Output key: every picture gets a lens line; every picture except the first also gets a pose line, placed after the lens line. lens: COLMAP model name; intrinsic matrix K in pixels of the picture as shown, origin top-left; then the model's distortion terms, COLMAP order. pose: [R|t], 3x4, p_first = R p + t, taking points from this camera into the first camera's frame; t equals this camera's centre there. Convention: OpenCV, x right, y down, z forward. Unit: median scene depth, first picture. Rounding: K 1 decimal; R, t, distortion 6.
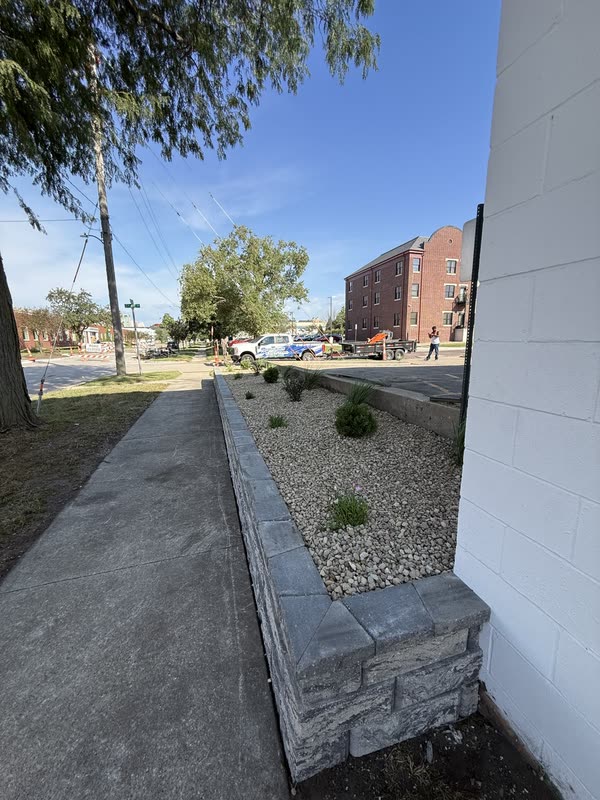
lens RADIAL K [[320.5, 0, 299.0], [0, 320.5, 399.9], [0, 0, 1]] dist [0.000434, -0.000046]
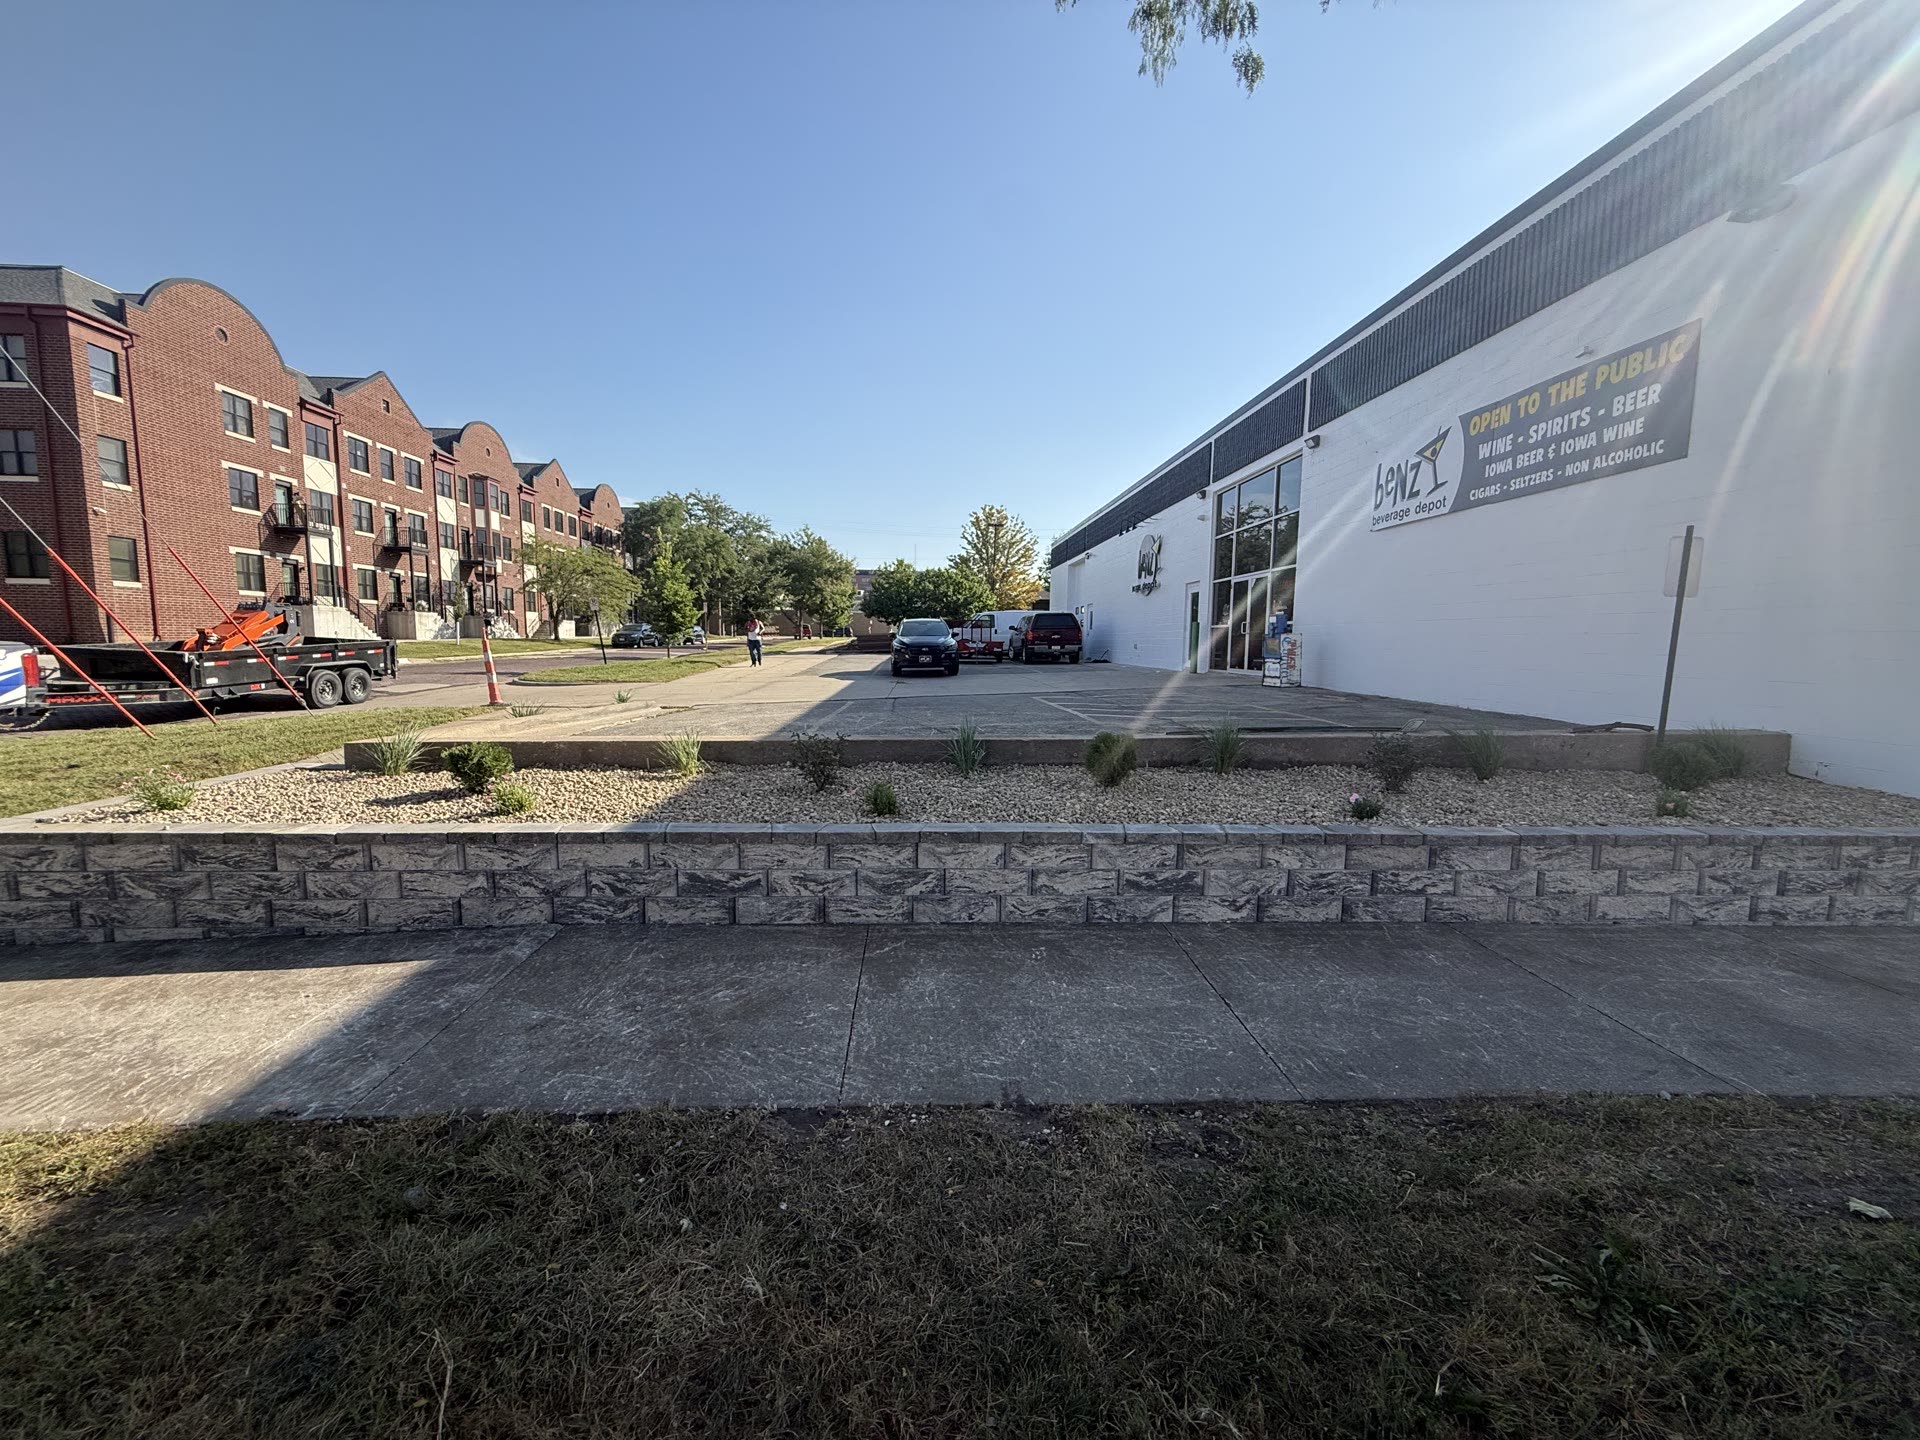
lens RADIAL K [[769.2, 0, 953.3], [0, 769.2, 726.8], [0, 0, 1]] dist [0.000434, -0.000046]
pose [[0.237074, -0.090268, 0.967289, -0.139826], [0.159284, 0.985811, 0.052957, -0.028992], [-0.958345, 0.141519, 0.248088, 0.158502]]
